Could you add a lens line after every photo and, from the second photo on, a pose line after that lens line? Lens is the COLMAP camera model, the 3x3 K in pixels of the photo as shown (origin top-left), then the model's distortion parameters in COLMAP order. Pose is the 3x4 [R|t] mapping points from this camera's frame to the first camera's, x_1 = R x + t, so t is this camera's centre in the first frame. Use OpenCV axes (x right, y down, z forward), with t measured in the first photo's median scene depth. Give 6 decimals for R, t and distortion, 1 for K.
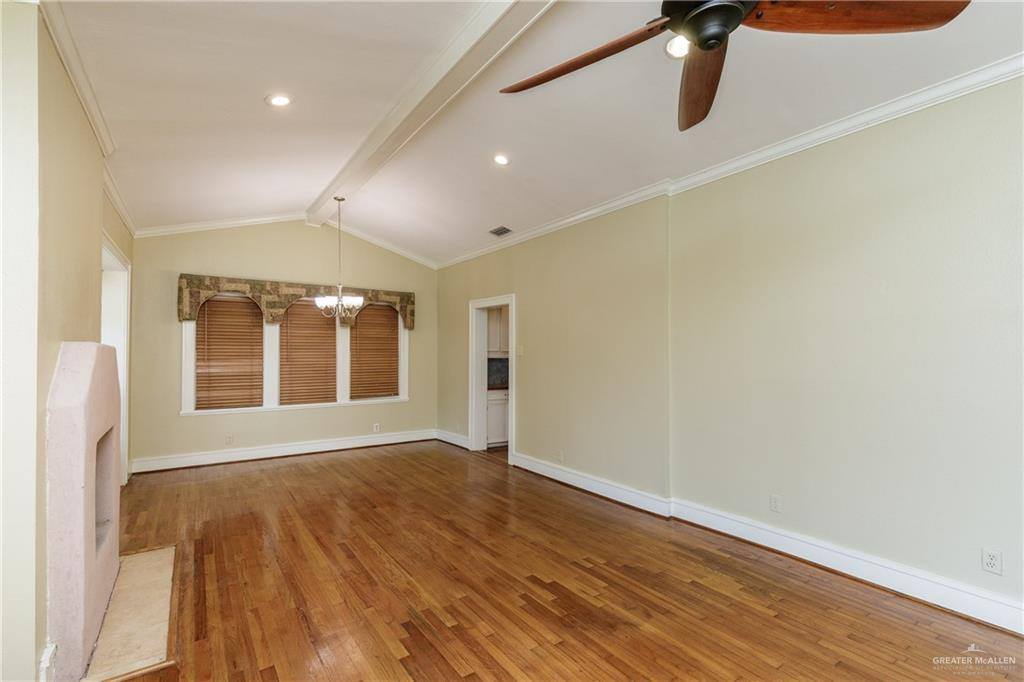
lens RADIAL K [[469.5, 0, 516.4], [0, 469.5, 350.2], [0, 0, 1]] dist [0.012203, -0.002061]
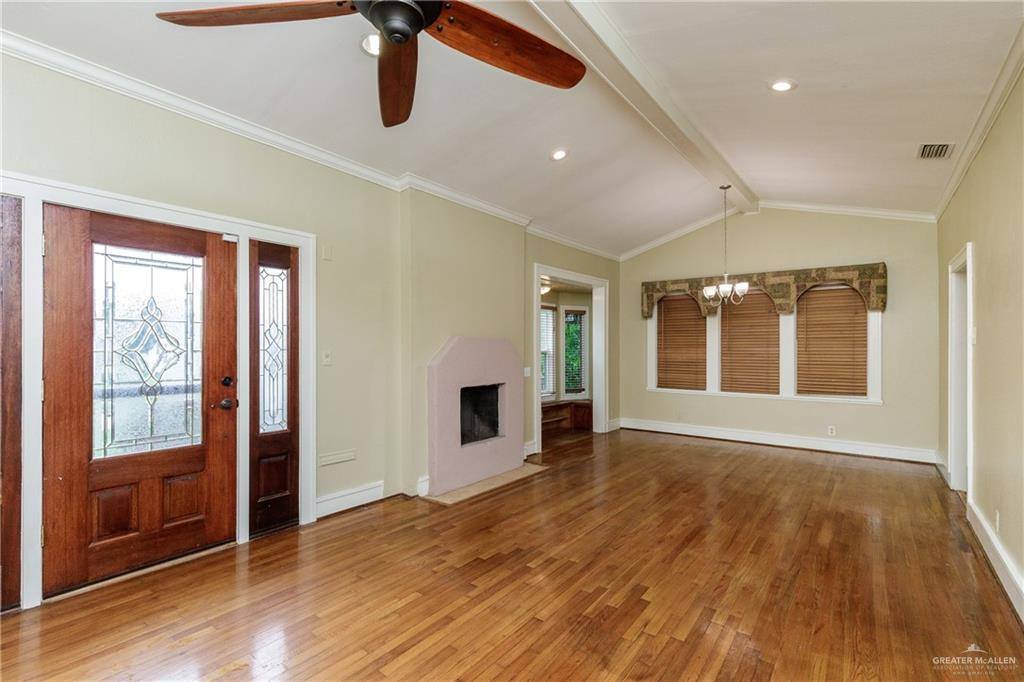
lens RADIAL K [[469.5, 0, 516.6], [0, 469.5, 343.9], [0, 0, 1]] dist [0.012203, -0.002061]
pose [[0.308248, -0.003719, -0.951299, 0.414217], [0.005784, 0.999981, -0.002035, 0.009622], [0.951289, -0.004876, 0.308263, 0.252465]]
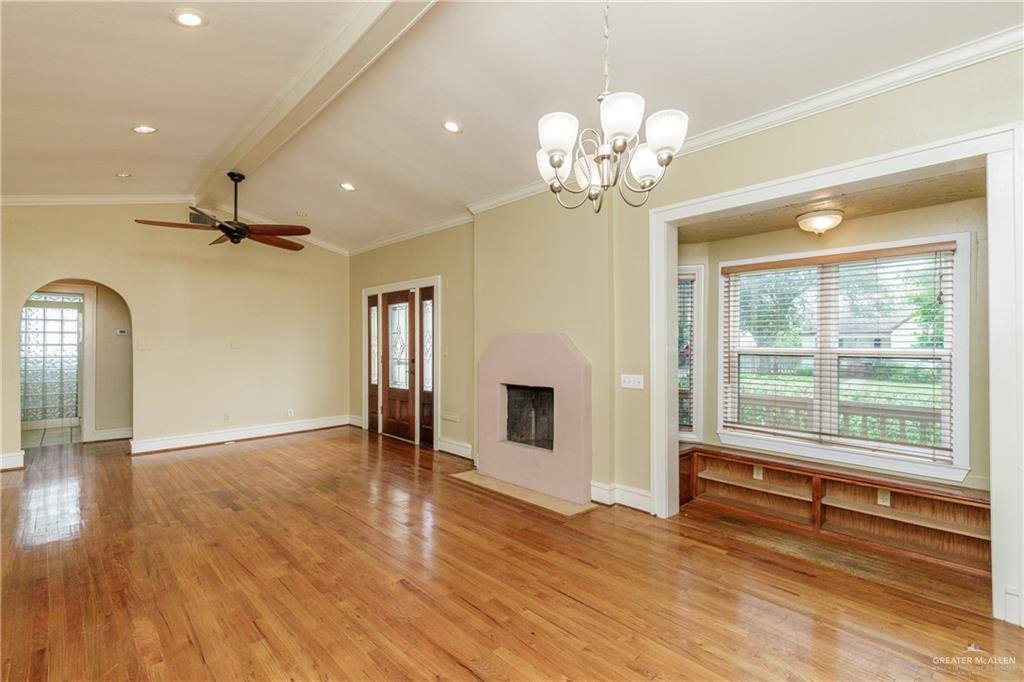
lens RADIAL K [[469.5, 0, 504.6], [0, 469.5, 341.6], [0, 0, 1]] dist [0.012203, -0.002061]
pose [[-0.989477, -0.000581, -0.144688, -0.255146], [0.001633, 0.999883, -0.015186, 0.021029], [0.144680, -0.015263, -0.989361, 1.216423]]
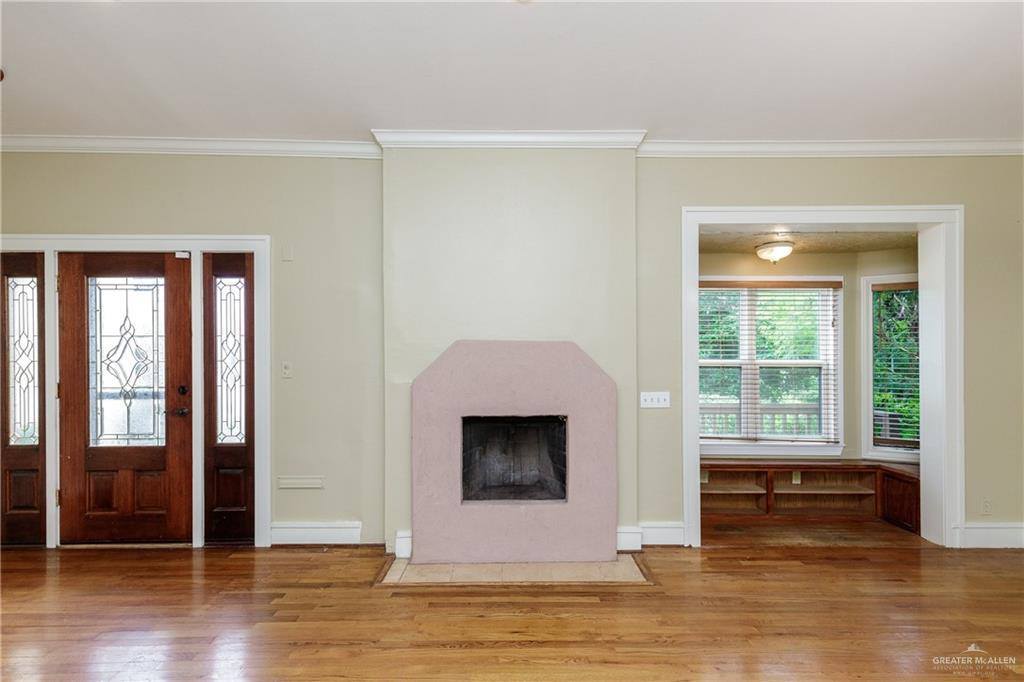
lens RADIAL K [[469.5, 0, 519.6], [0, 469.5, 354.9], [0, 0, 1]] dist [0.012203, -0.002061]
pose [[-0.560442, 0.000449, -0.828194, 0.044415], [0.010282, 0.999927, -0.006416, 0.014348], [0.828130, -0.012111, -0.560405, 0.765046]]
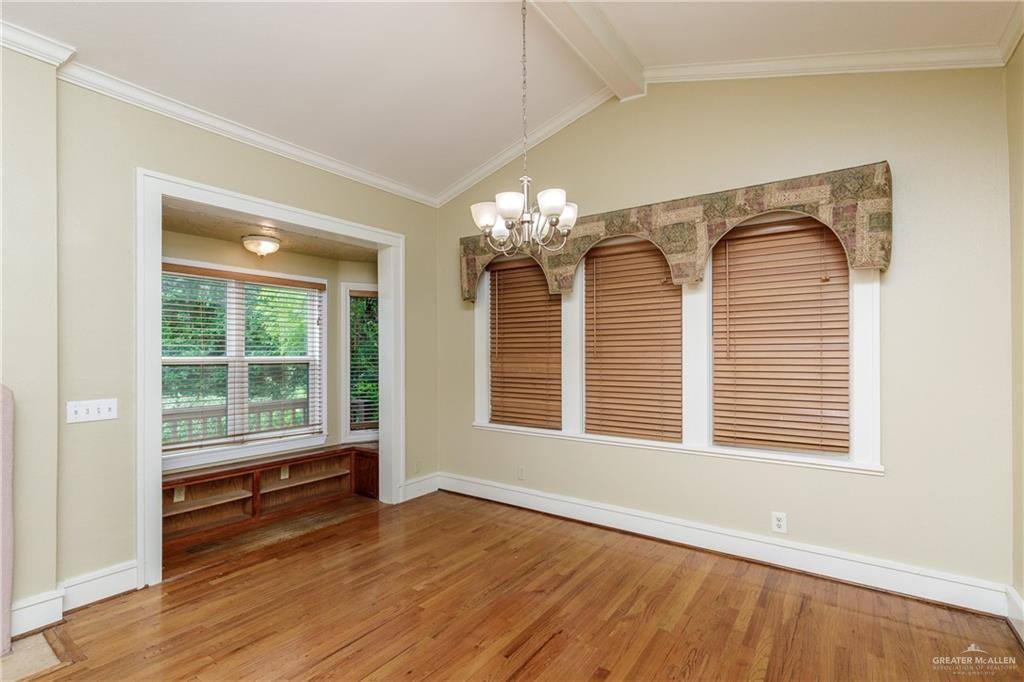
lens RADIAL K [[469.5, 0, 513.2], [0, 469.5, 347.9], [0, 0, 1]] dist [0.012203, -0.002061]
pose [[0.333442, -0.006963, -0.942745, 0.017636], [0.010160, 0.999941, -0.003792, 0.015006], [0.942716, -0.008314, 0.333494, 0.802022]]
